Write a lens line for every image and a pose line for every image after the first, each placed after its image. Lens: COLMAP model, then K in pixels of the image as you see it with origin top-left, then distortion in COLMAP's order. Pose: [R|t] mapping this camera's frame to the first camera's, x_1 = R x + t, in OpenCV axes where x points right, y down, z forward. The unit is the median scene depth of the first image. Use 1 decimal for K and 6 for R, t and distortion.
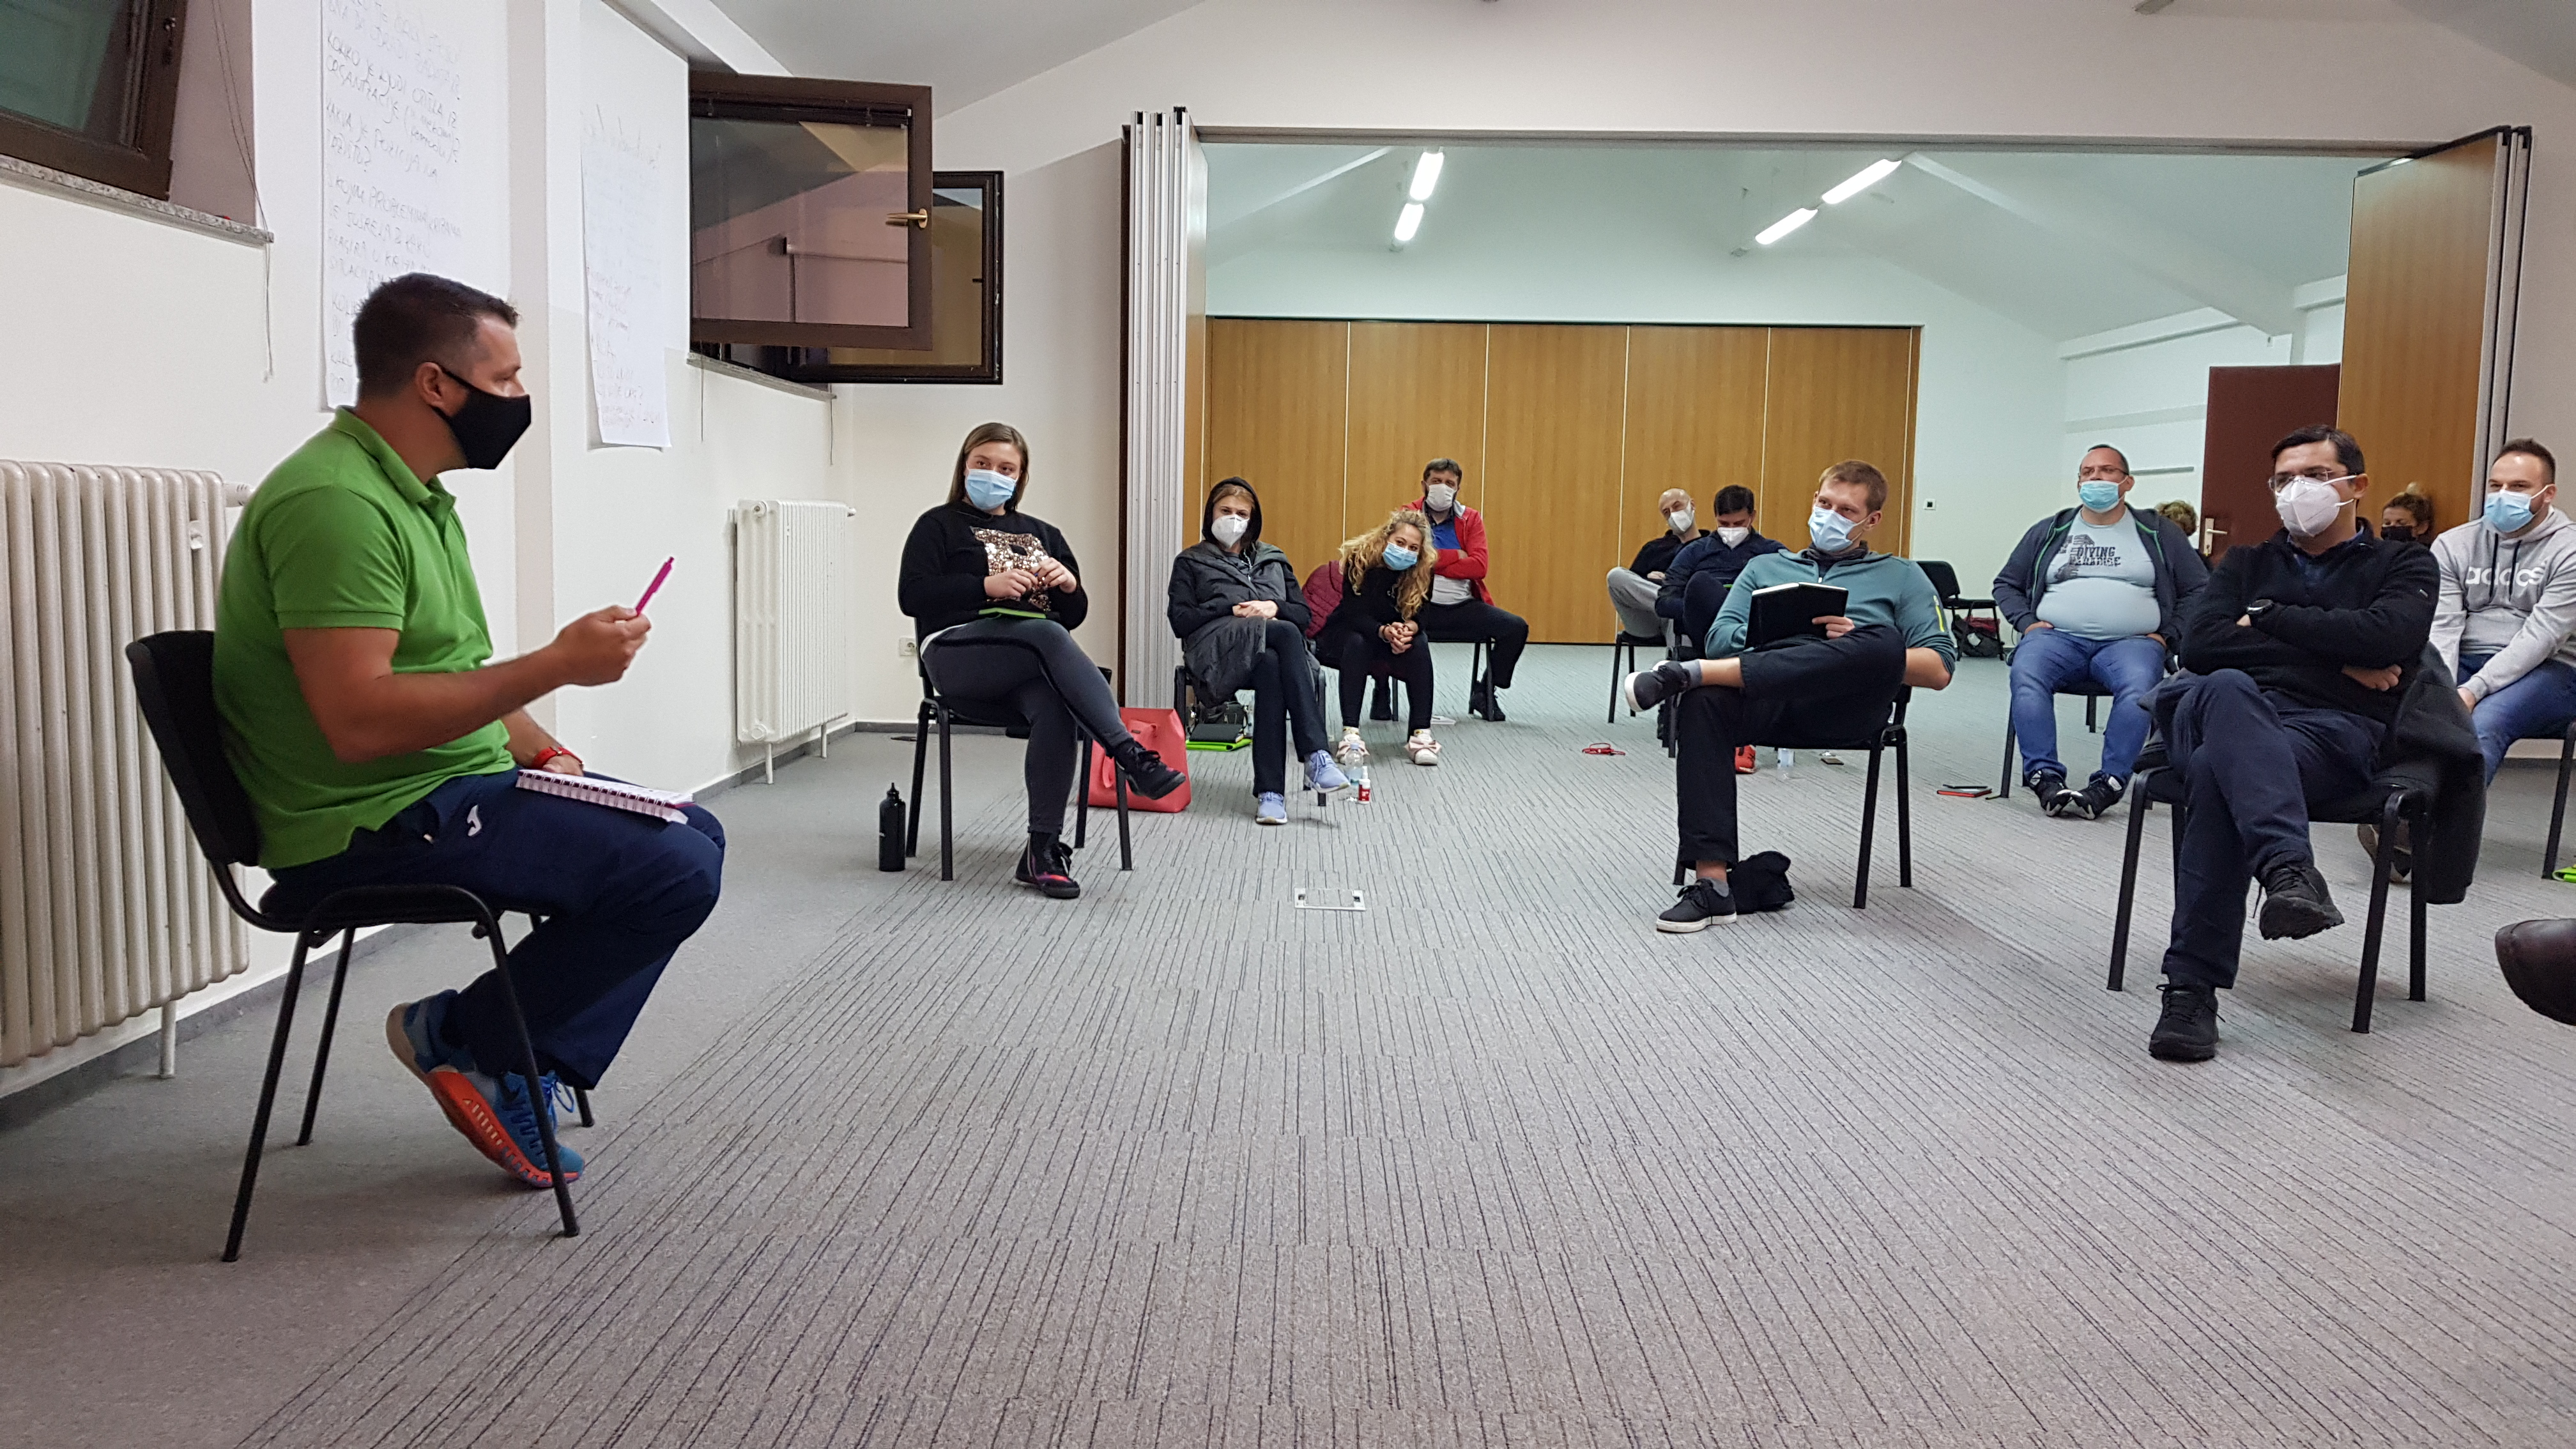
lens RADIAL K [[1971.8, 0, 1278.4], [0, 1971.8, 715.3], [0, 0, 1]] dist [0.125083, -0.186055]
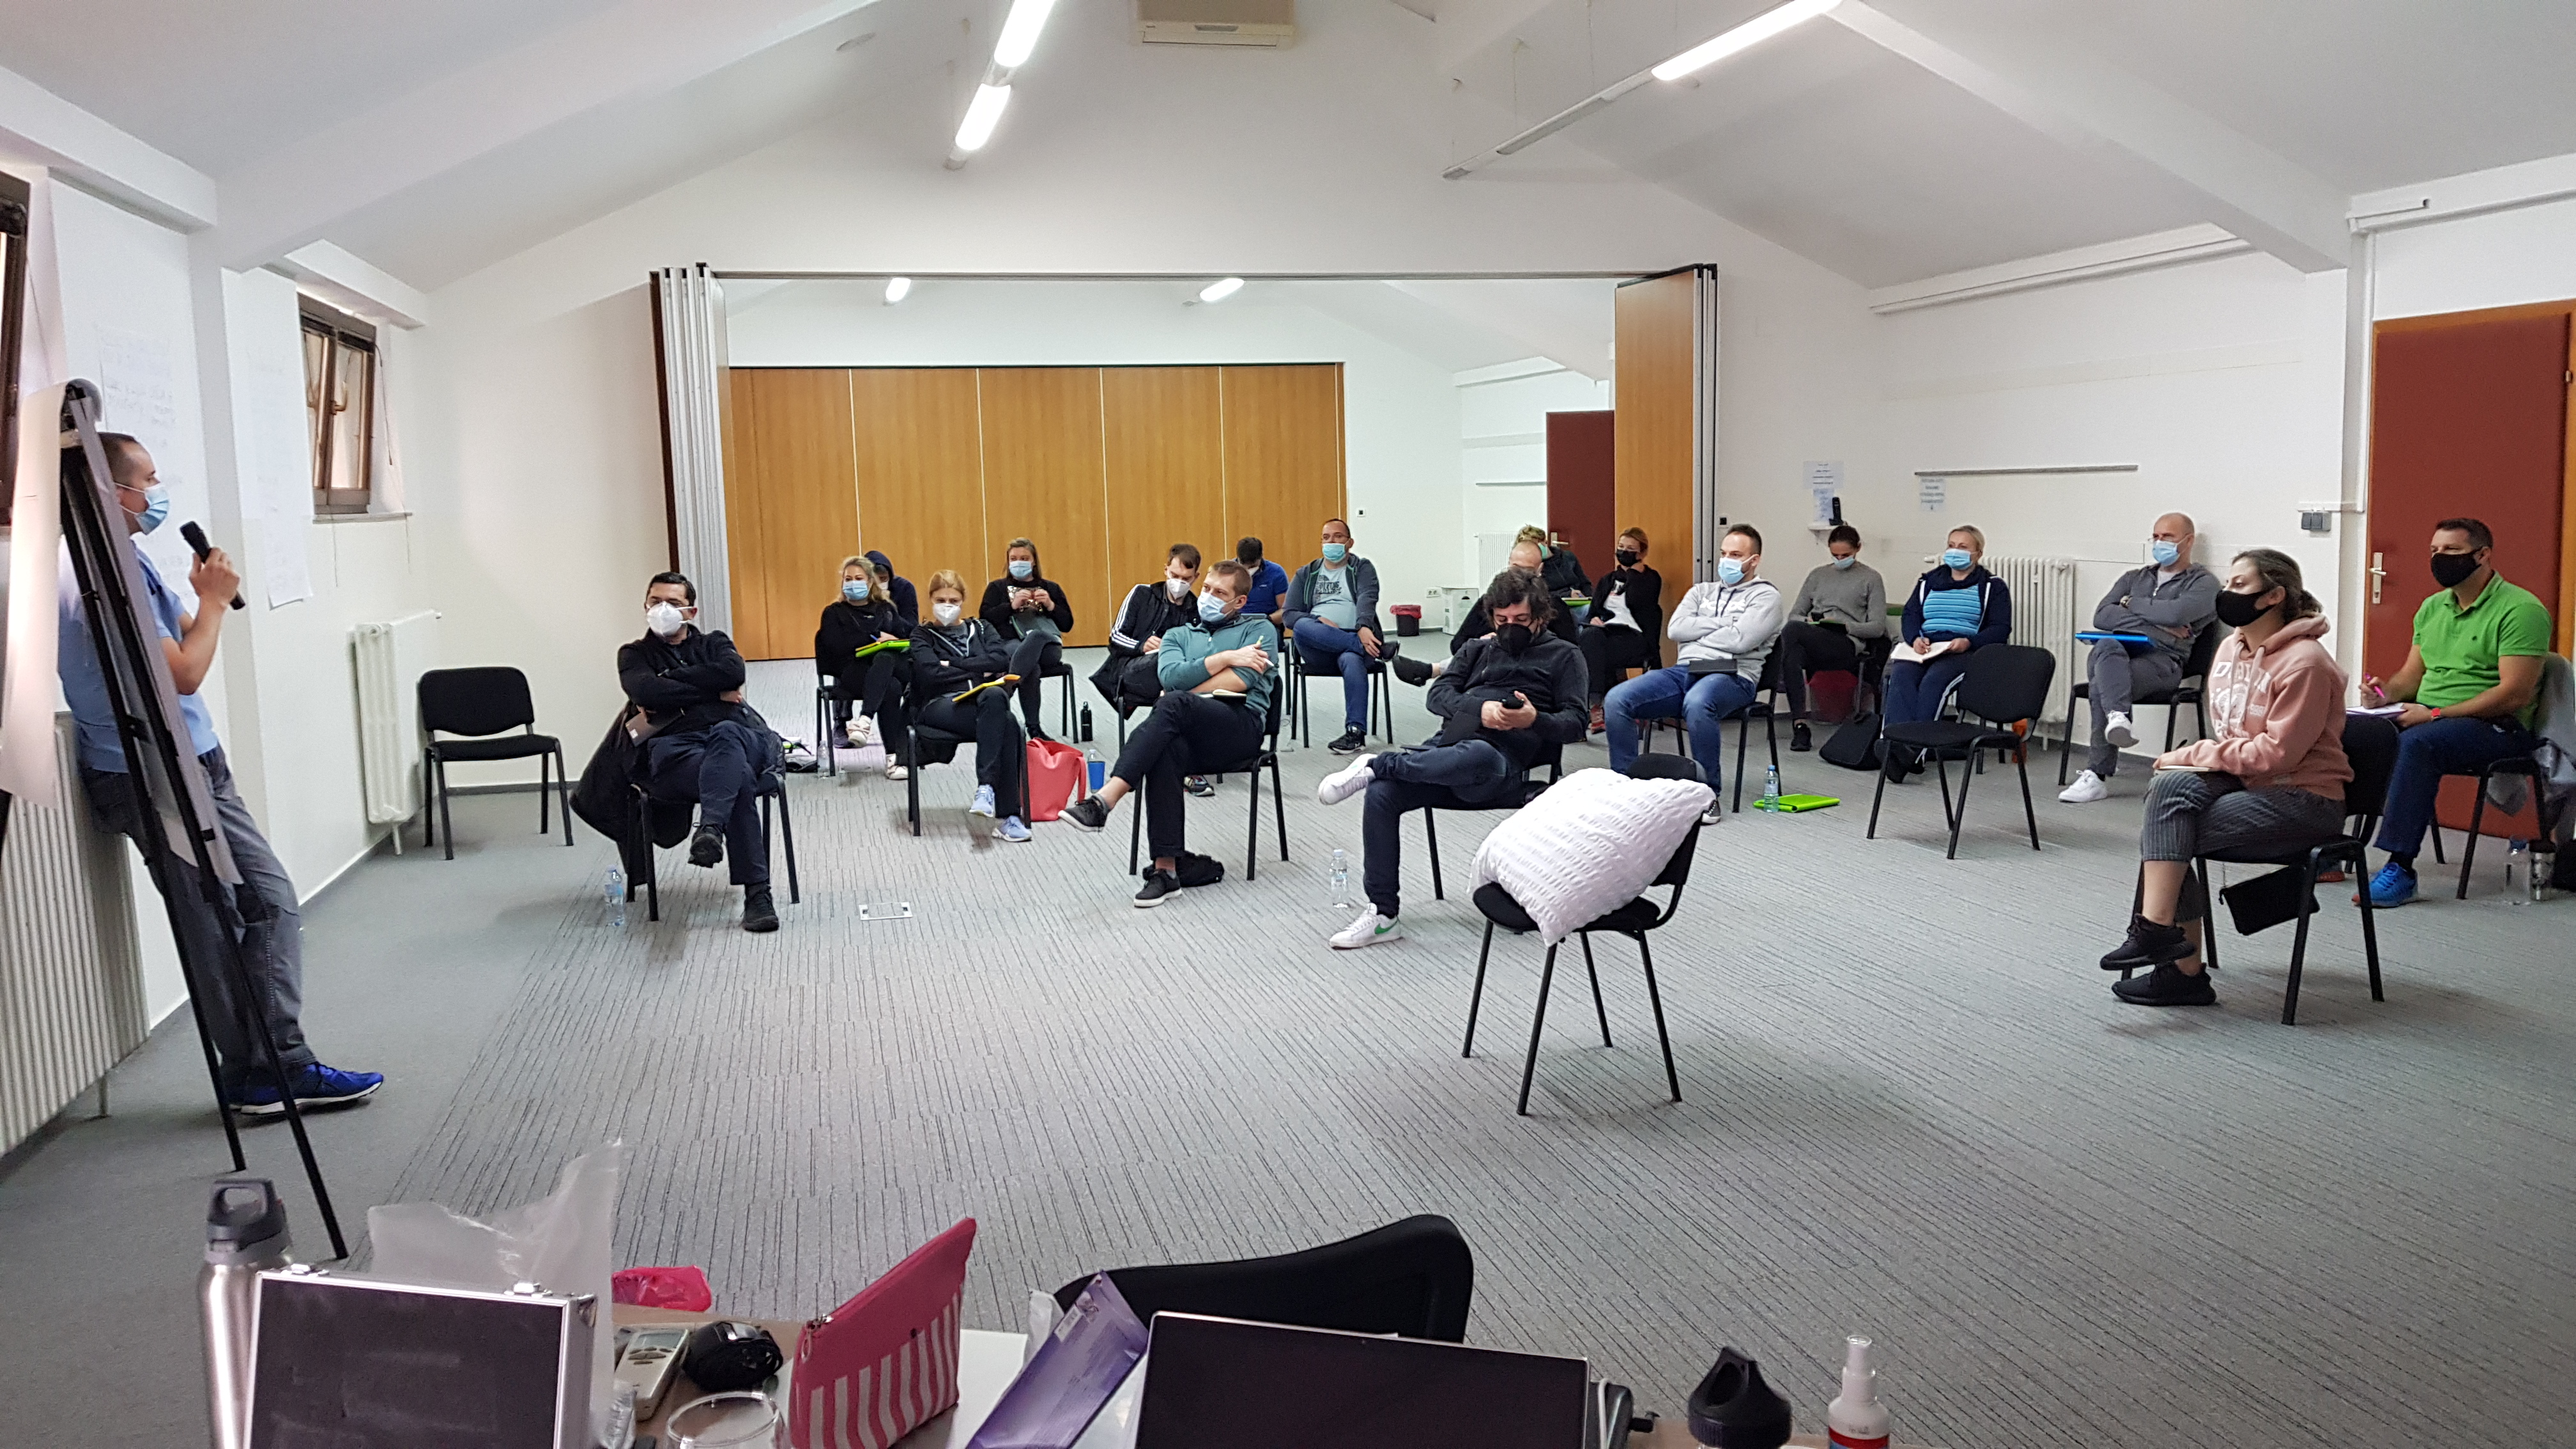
lens RADIAL K [[1971.8, 0, 1278.4], [0, 1971.8, 715.3], [0, 0, 1]] dist [0.125083, -0.186055]
pose [[0.969166, -0.072849, 0.235393, -0.030618], [0.068354, 0.997290, 0.027210, -0.079236], [-0.236737, -0.010281, 0.971519, -0.530047]]
